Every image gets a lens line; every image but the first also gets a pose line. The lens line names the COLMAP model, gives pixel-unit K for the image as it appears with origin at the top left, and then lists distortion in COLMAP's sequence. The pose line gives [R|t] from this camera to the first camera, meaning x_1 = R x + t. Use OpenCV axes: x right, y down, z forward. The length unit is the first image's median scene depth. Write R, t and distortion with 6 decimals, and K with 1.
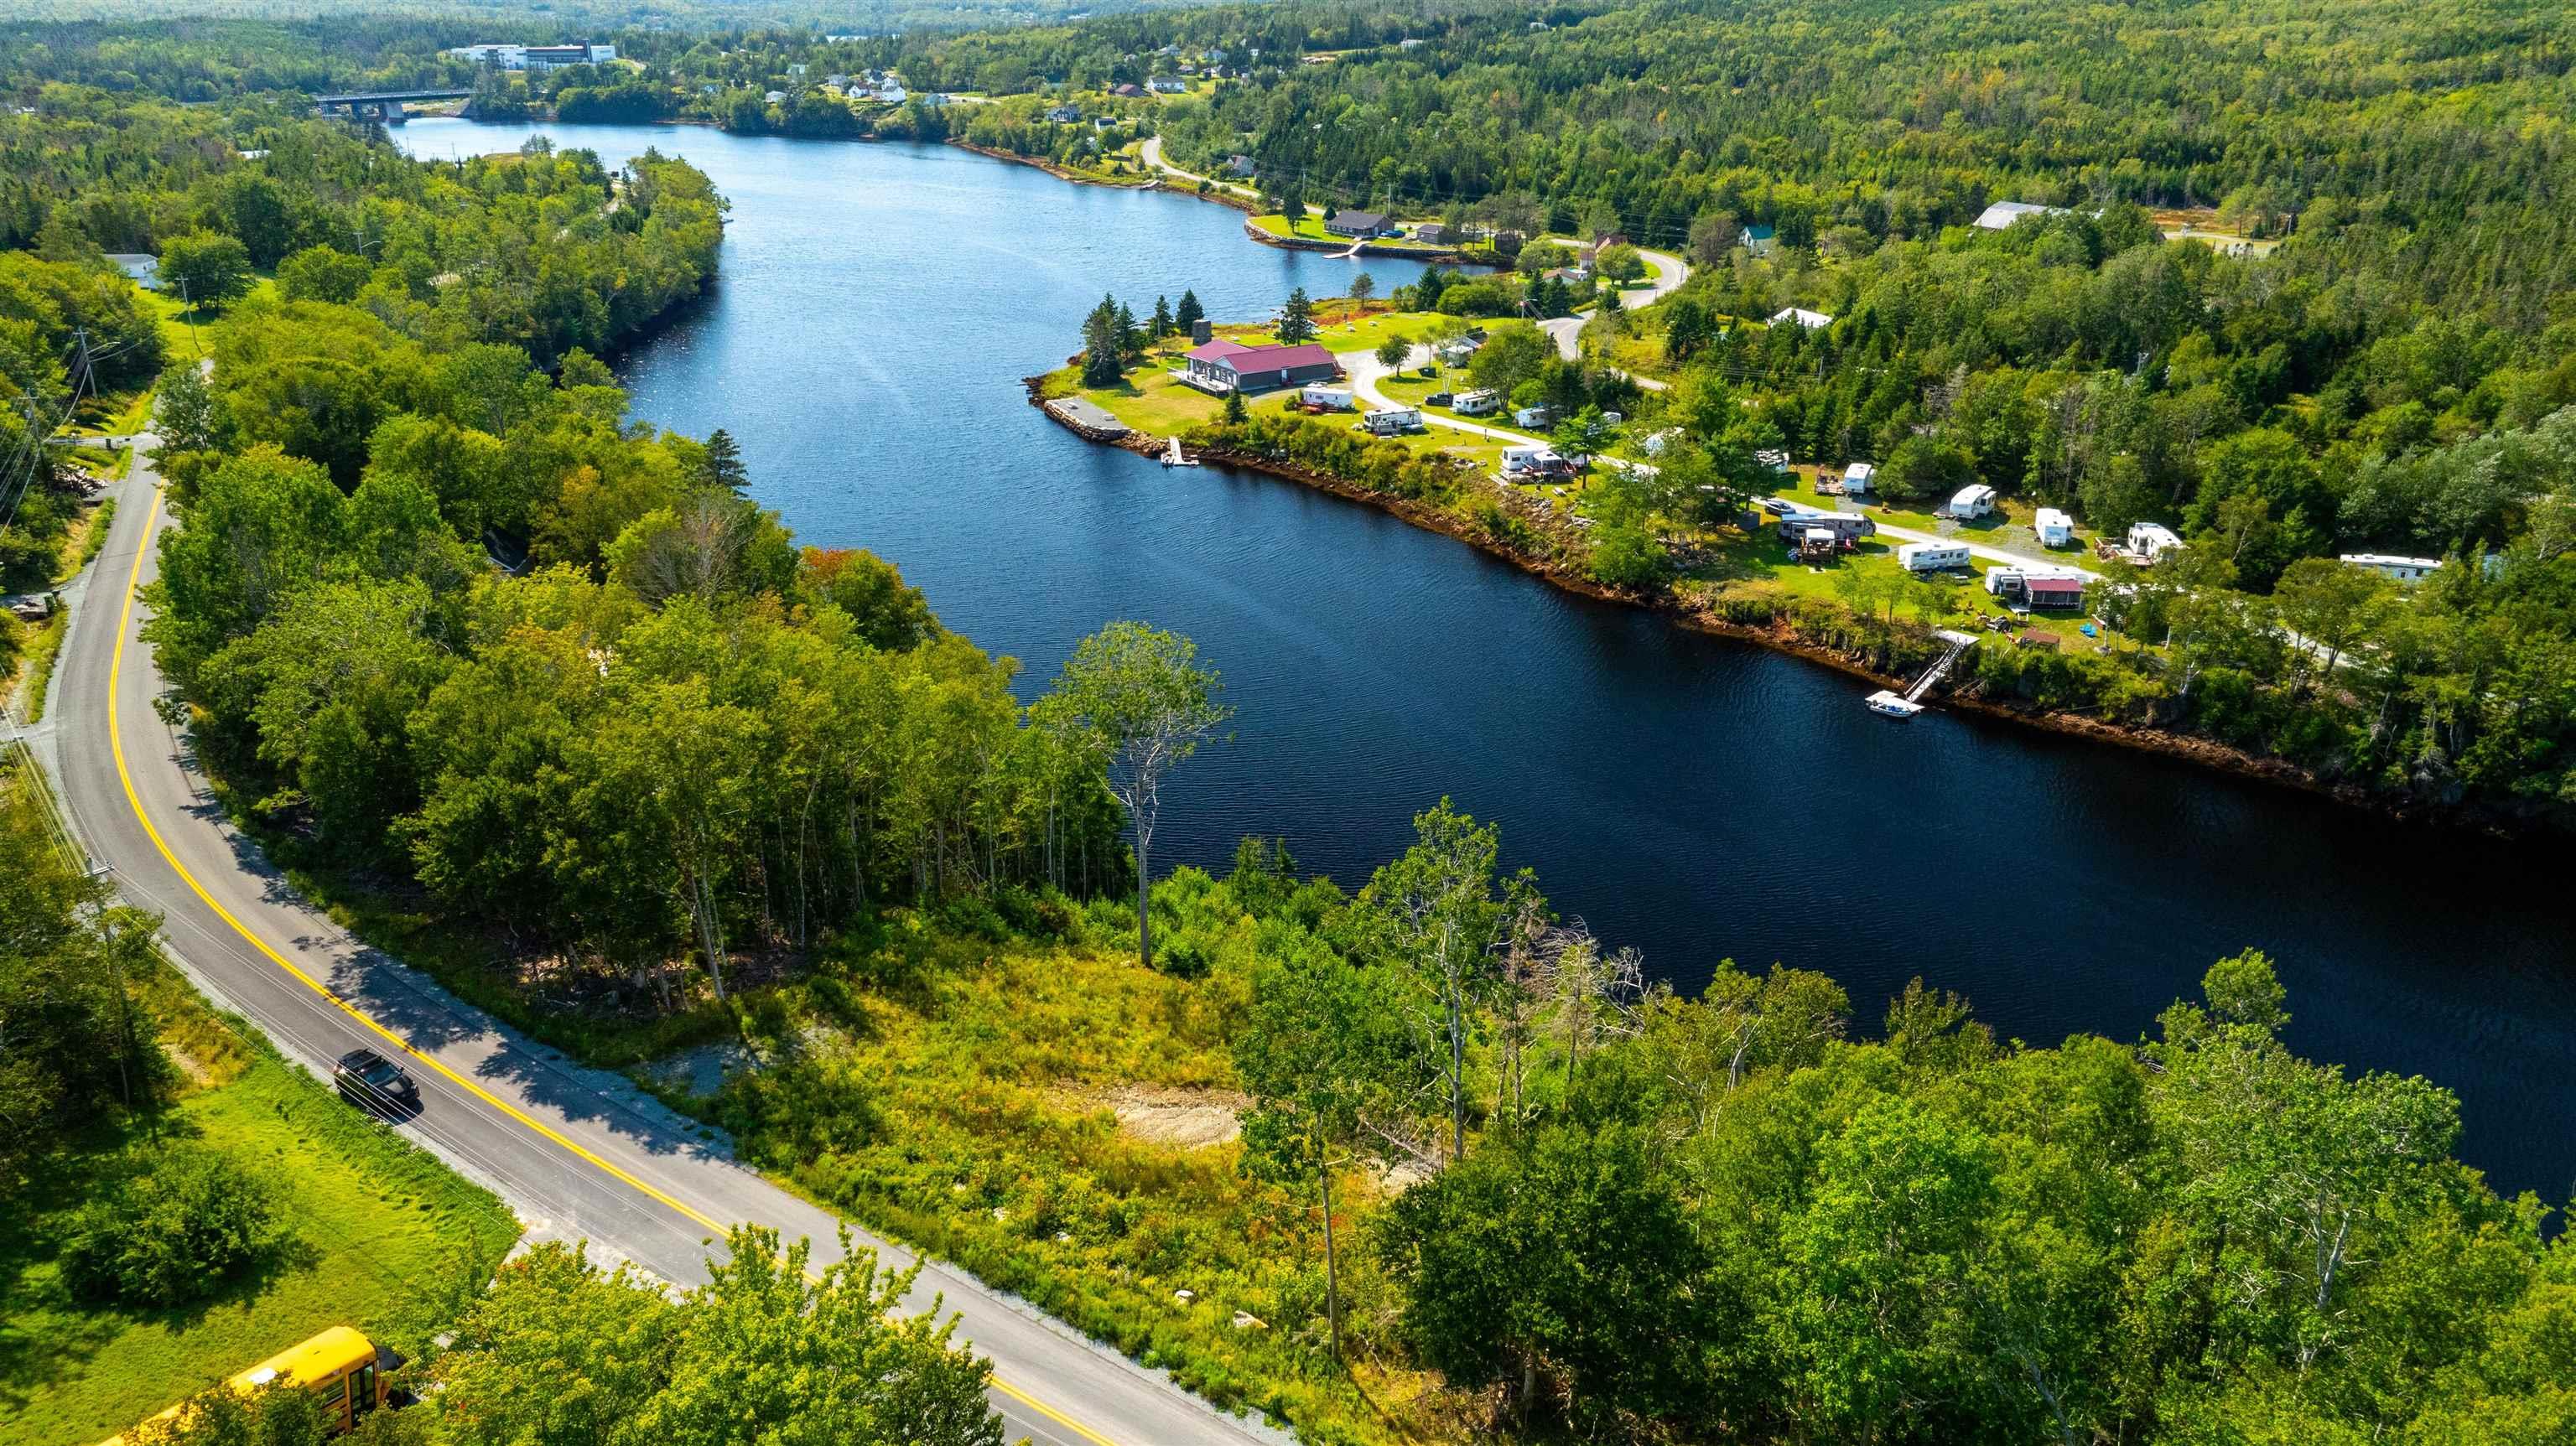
lens RADIAL K [[1809.3, 0, 1293.5], [0, 1809.3, 728.3], [0, 0, 1]] dist [-0.027244, 0.026019]
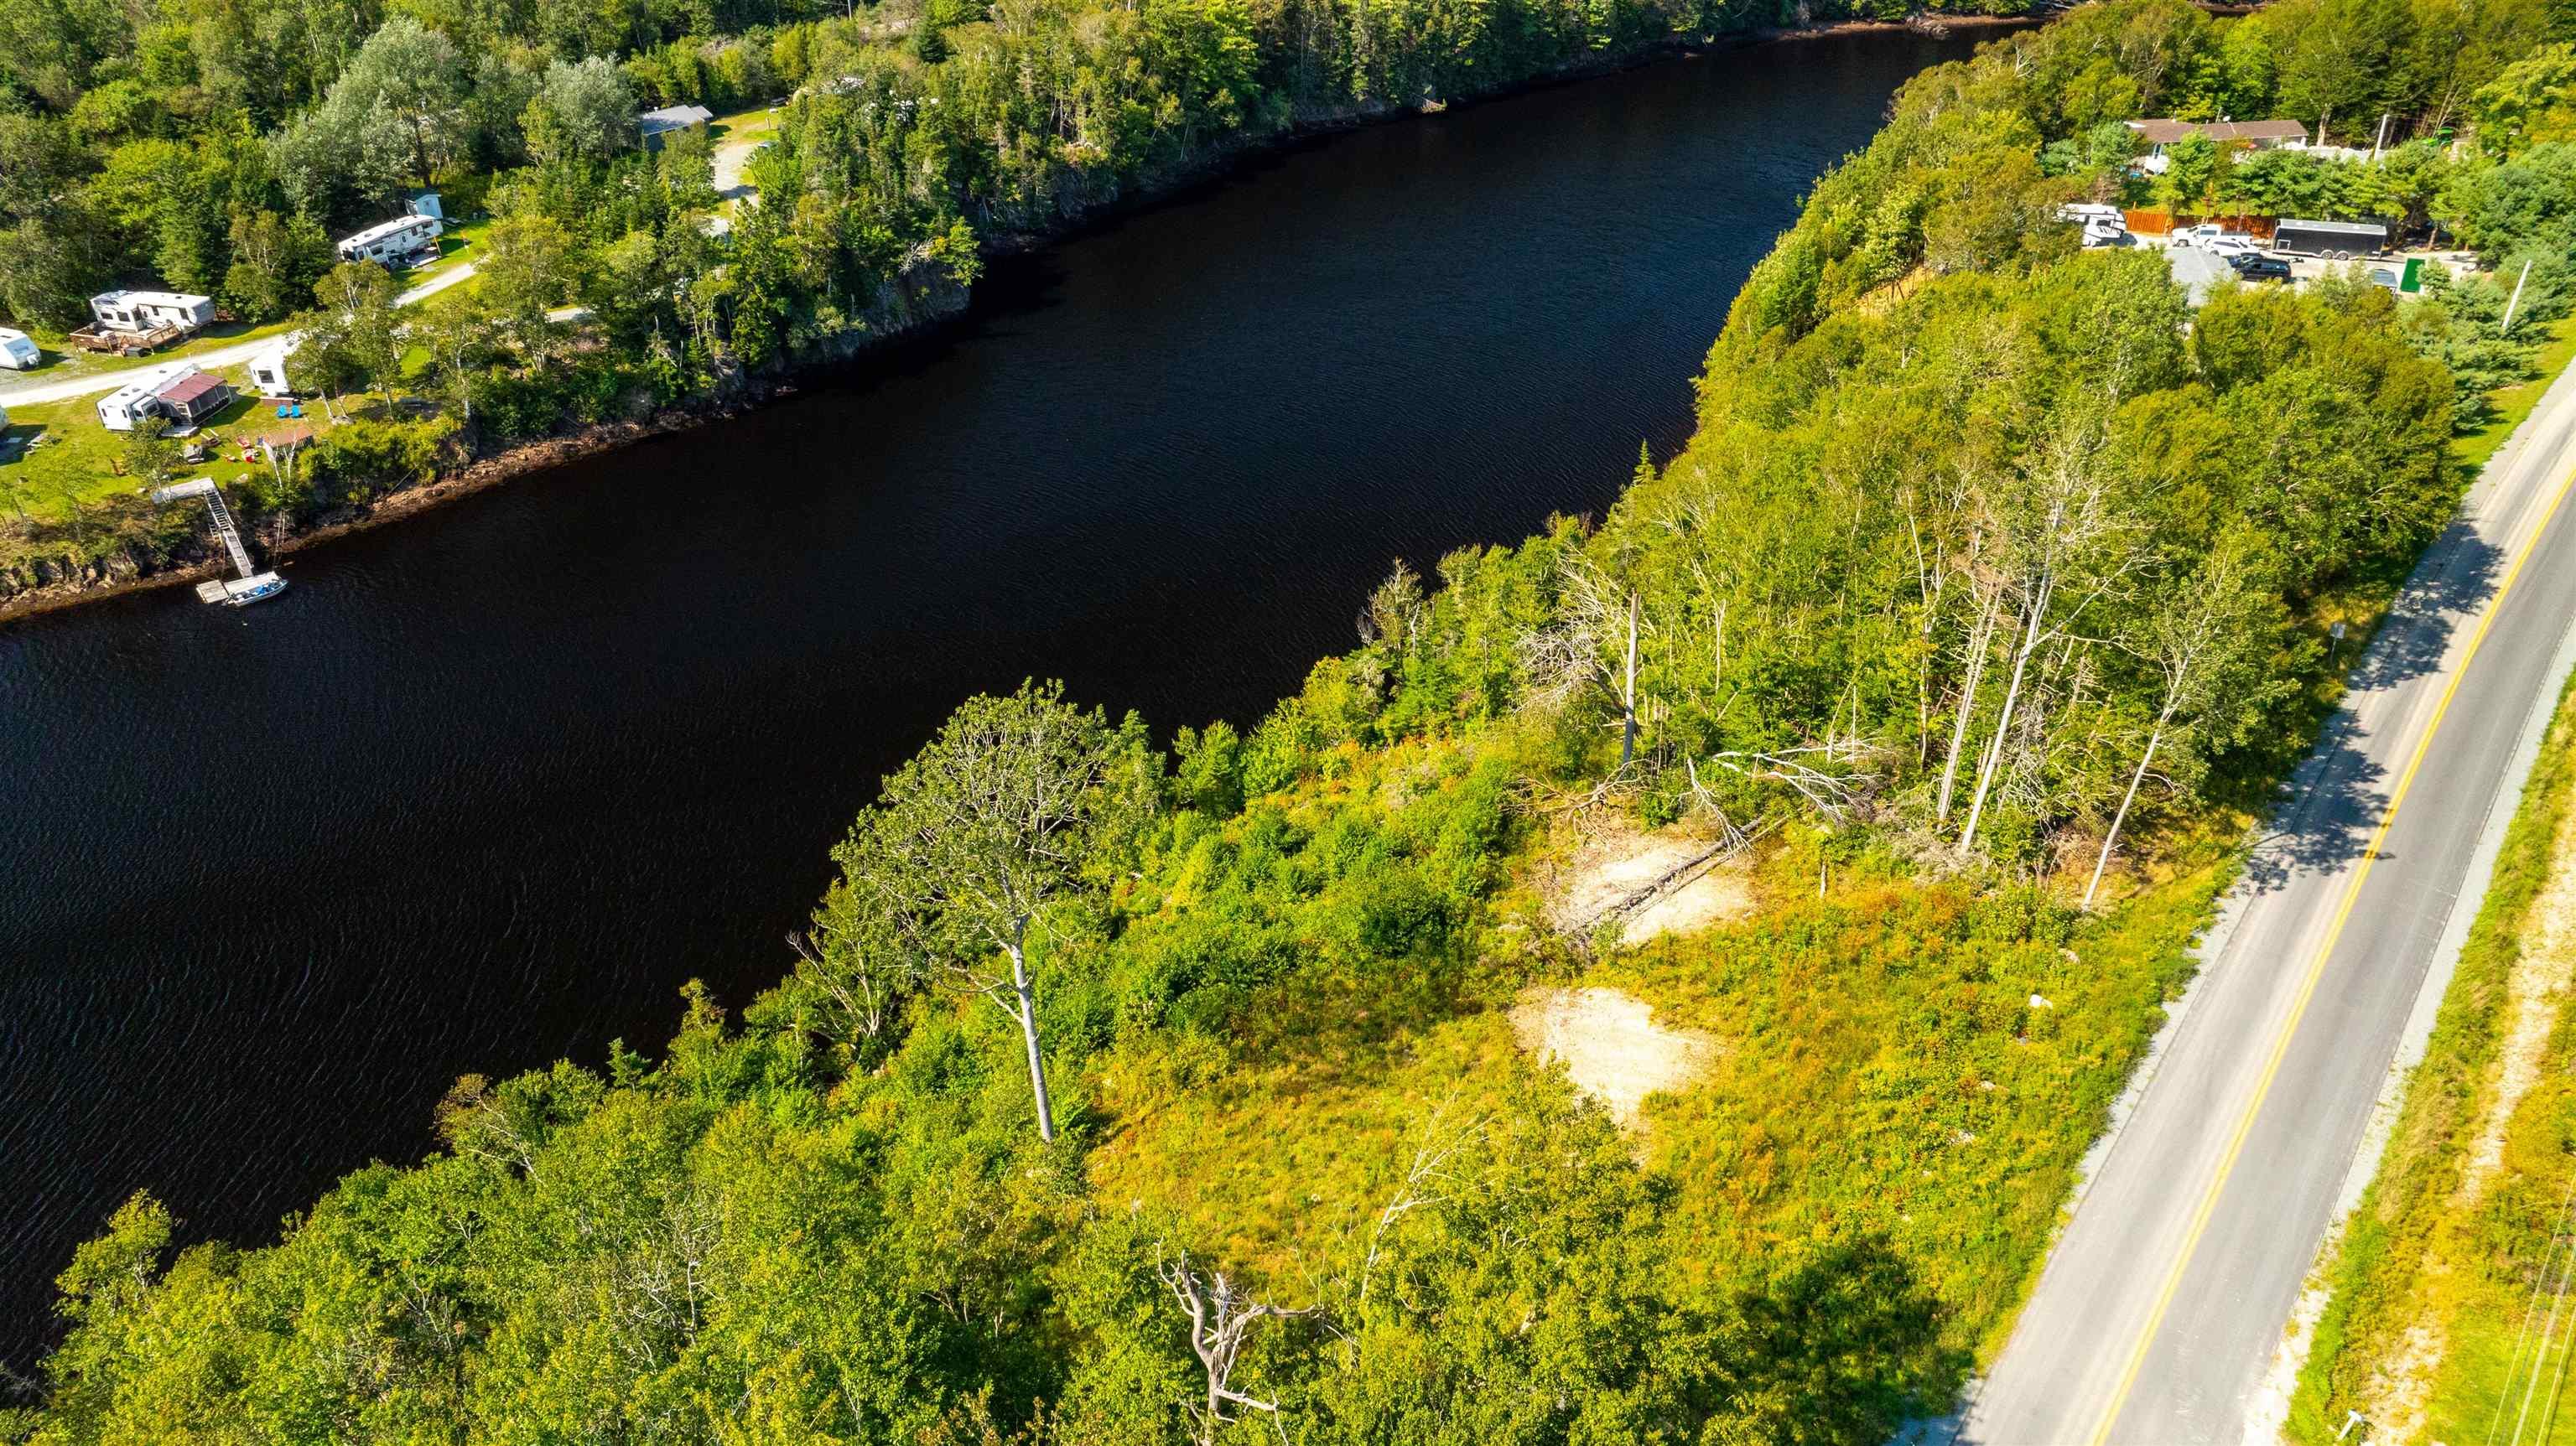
lens RADIAL K [[1809.3, 0, 1284.9], [0, 1809.3, 724.2], [0, 0, 1]] dist [-0.027244, 0.026019]
pose [[0.073971, -0.534719, 0.841786, -0.331869], [0.379056, 0.795822, 0.472212, -0.170322], [-0.922413, 0.284154, 0.261556, 0.423246]]
